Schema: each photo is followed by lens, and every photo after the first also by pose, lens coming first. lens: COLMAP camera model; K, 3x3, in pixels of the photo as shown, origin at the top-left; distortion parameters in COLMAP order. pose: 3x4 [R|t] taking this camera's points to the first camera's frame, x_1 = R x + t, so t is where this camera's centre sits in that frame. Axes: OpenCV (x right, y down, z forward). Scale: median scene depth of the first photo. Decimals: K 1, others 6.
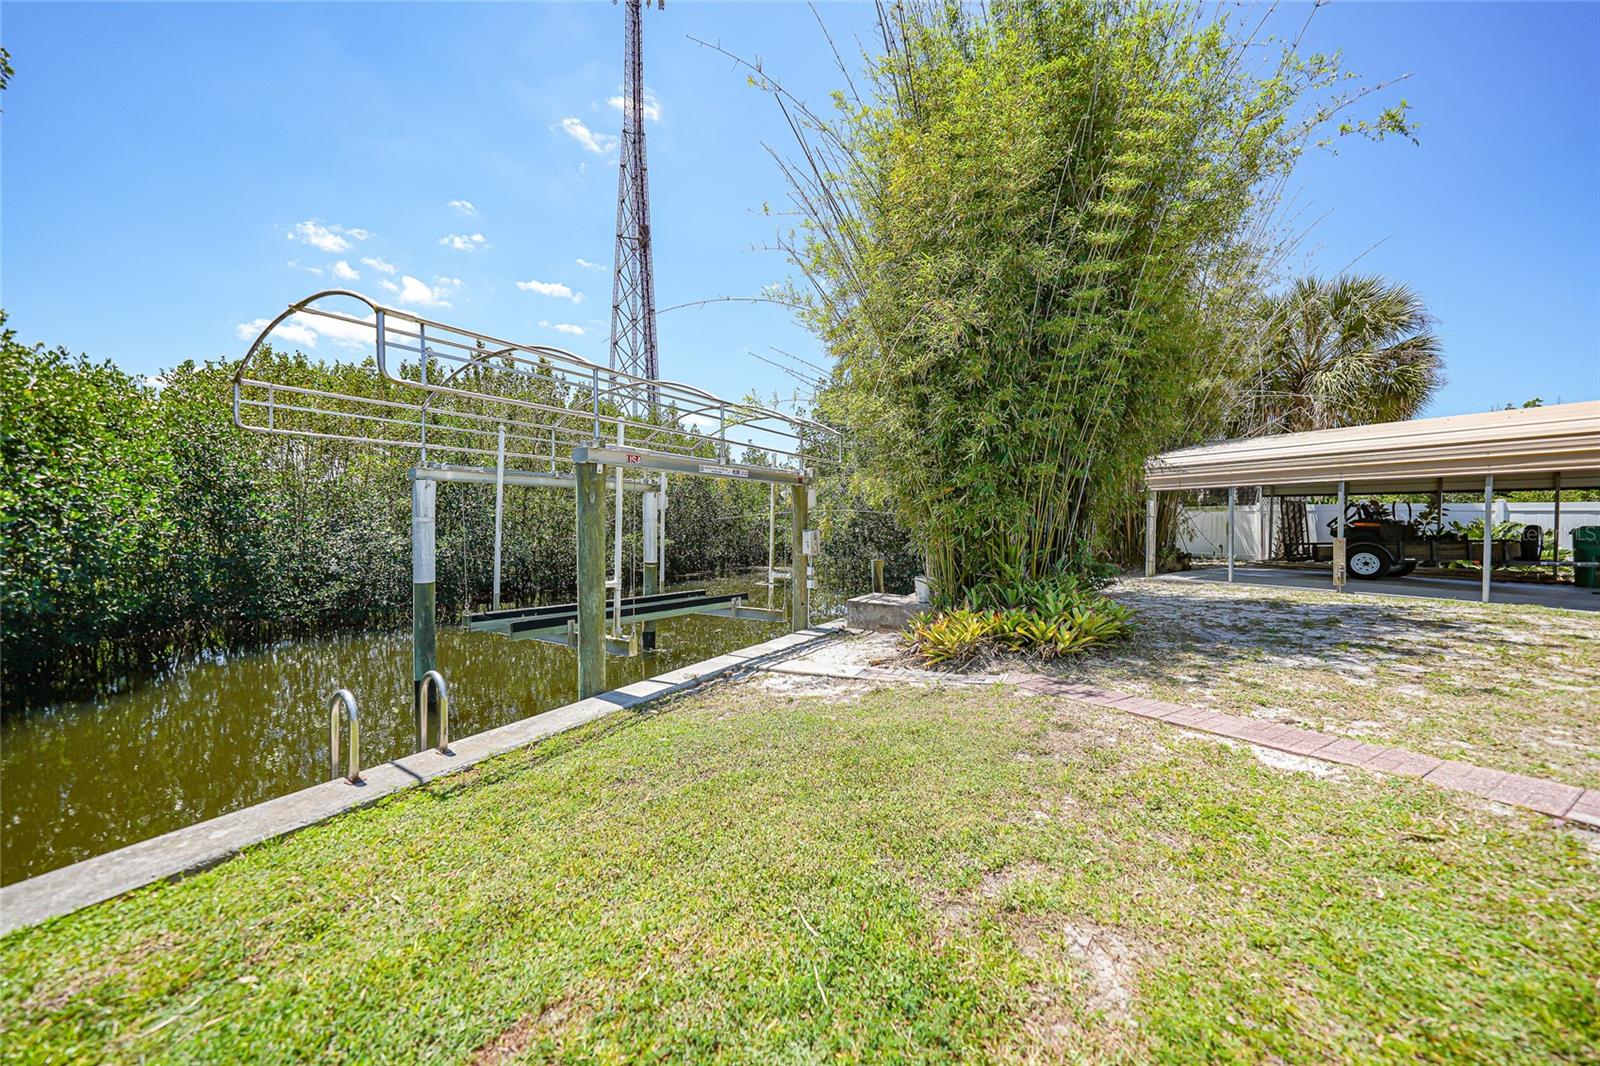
lens RADIAL K [[545.9, 0, 795.6], [0, 545.9, 520.4], [0, 0, 1]] dist [-0.008974, 0.000148]
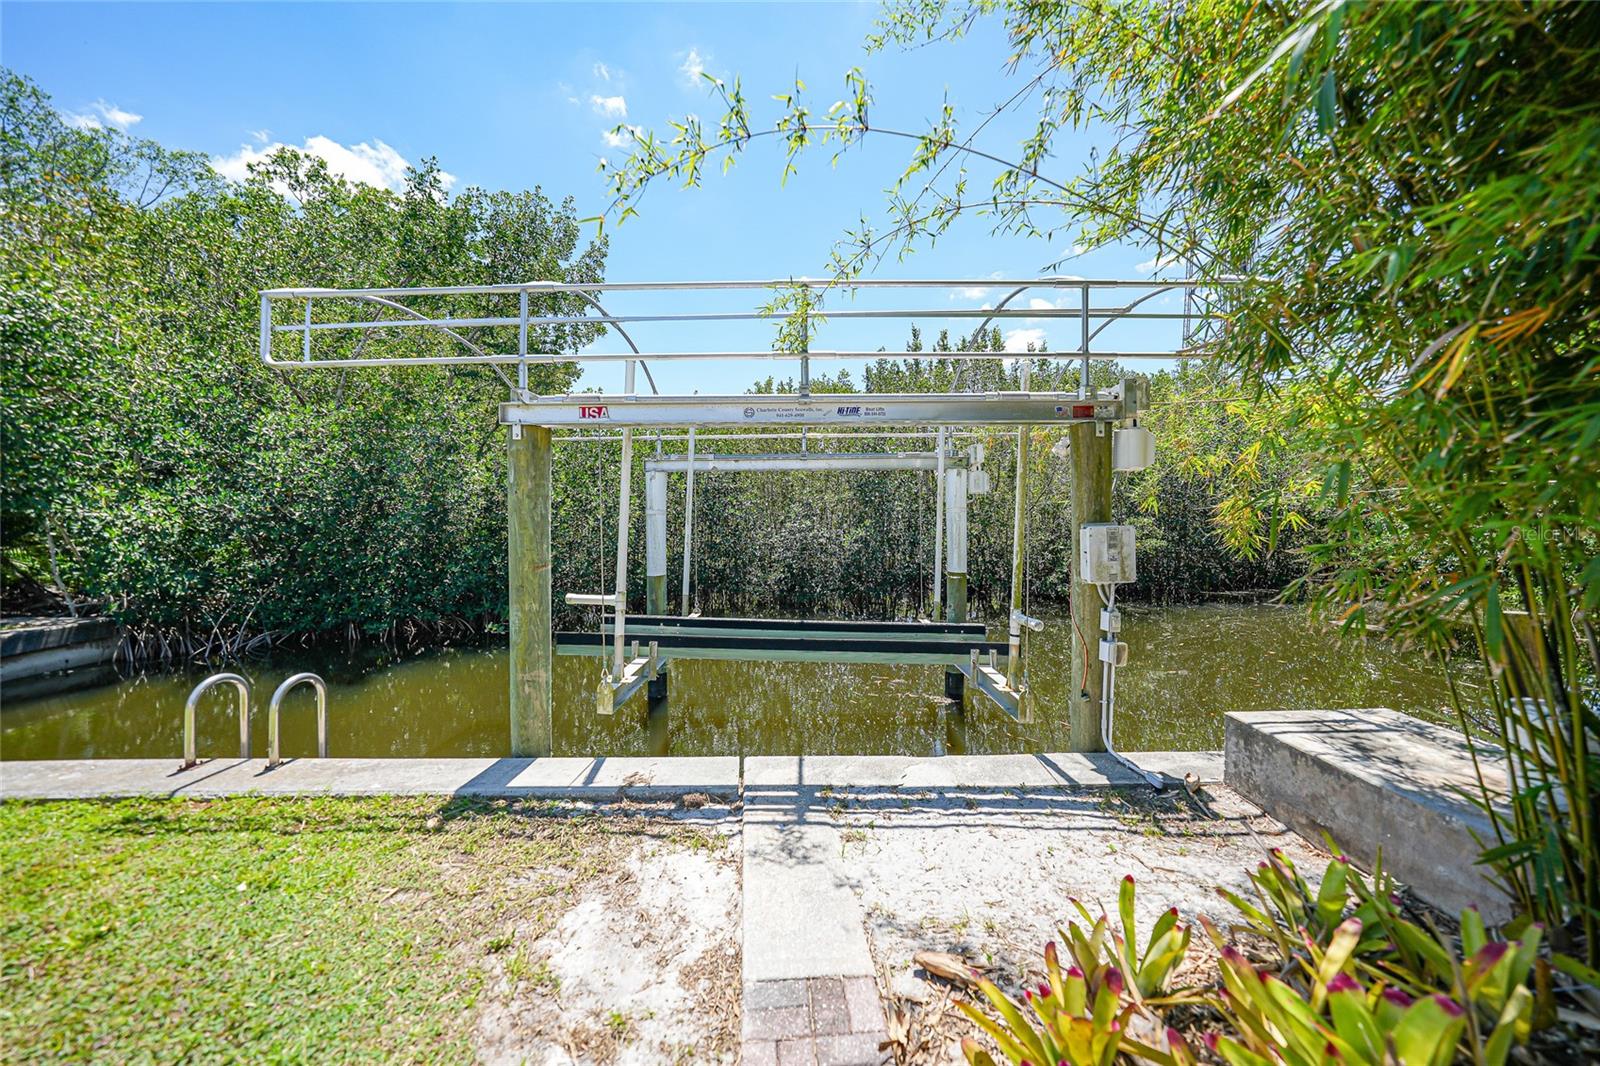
lens RADIAL K [[545.9, 0, 791.6], [0, 545.9, 532.1], [0, 0, 1]] dist [-0.008974, 0.000148]
pose [[0.541242, 0.011115, -0.840793, 0.358356], [0.006845, 0.999821, 0.017623, 0.022120], [0.840839, -0.015294, 0.541069, 0.822088]]
